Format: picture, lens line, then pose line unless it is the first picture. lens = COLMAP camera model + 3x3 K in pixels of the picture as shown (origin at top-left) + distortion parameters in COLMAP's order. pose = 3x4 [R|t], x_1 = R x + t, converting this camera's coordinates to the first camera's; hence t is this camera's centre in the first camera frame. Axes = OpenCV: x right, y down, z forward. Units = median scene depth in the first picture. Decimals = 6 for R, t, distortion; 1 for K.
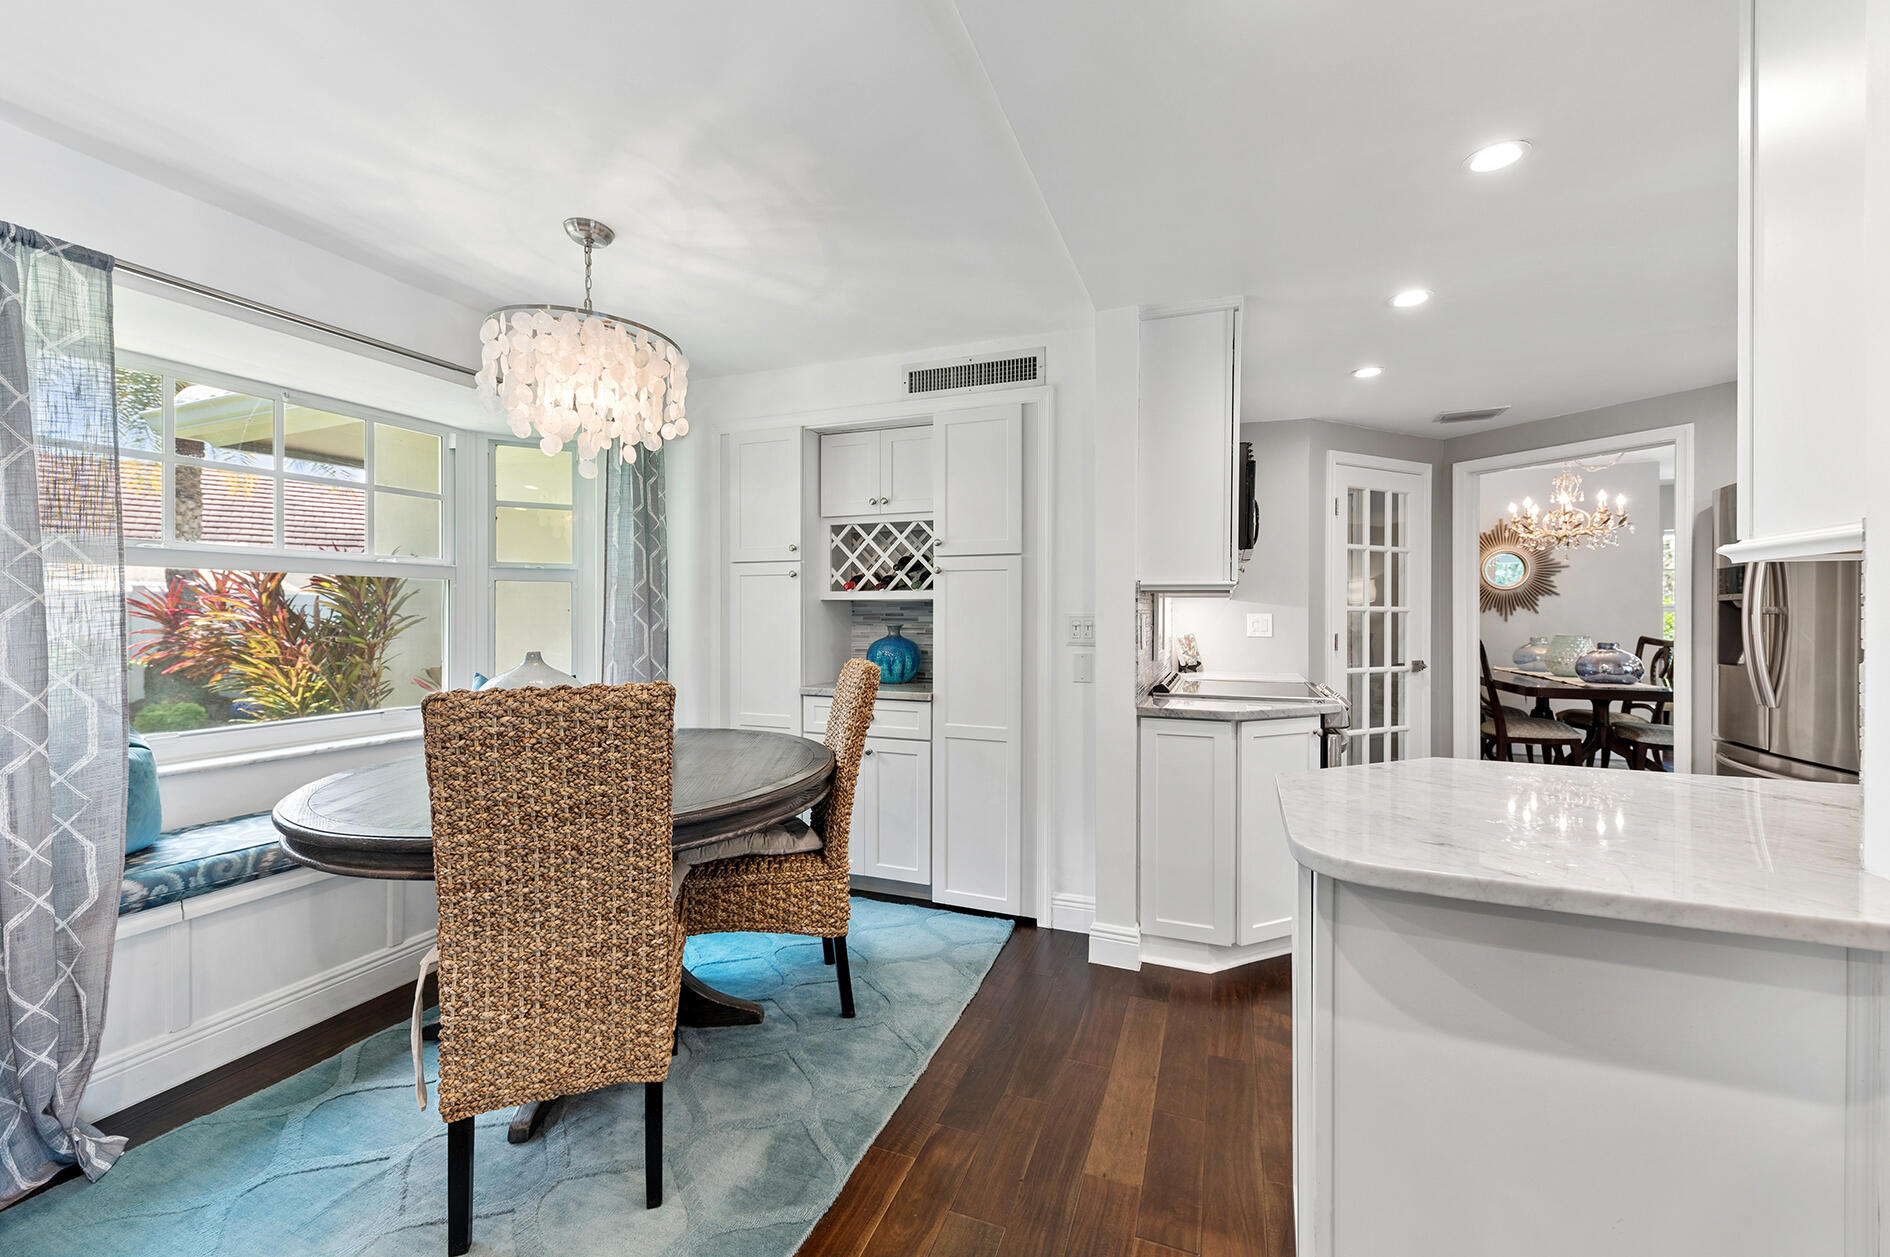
lens RADIAL K [[734.6, 0, 956.2], [0, 734.6, 622.3], [0, 0, 1]] dist [-0.002691, -0.000251]
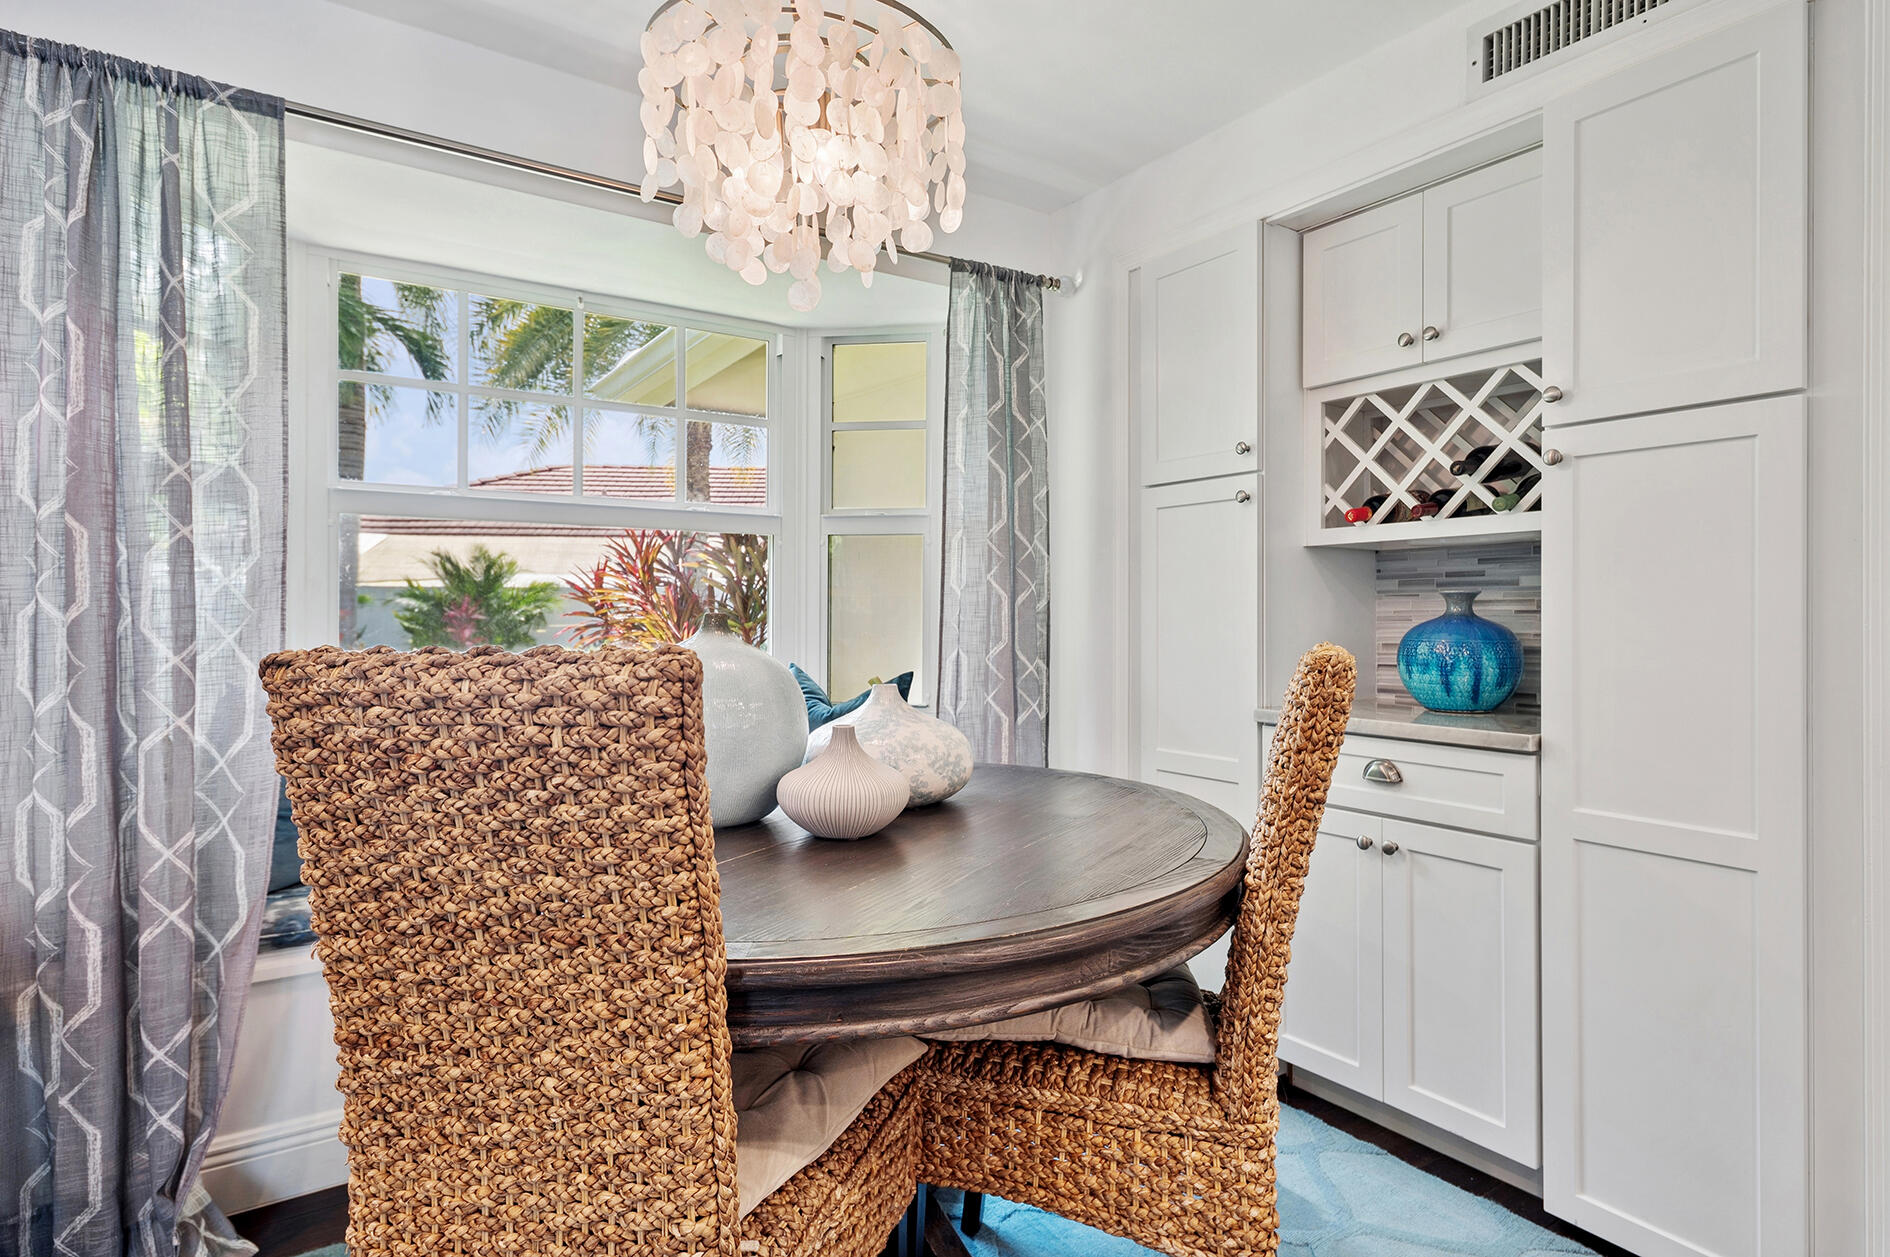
lens RADIAL K [[992.6, 0, 956.7], [0, 992.6, 613.8], [0, 0, 1]] dist [0.012630, 0.000480]
pose [[0.816854, -0.002580, -0.576839, 0.038863], [-0.006428, 0.999887, -0.013574, 0.046225], [0.576809, 0.014796, 0.816745, 0.423975]]
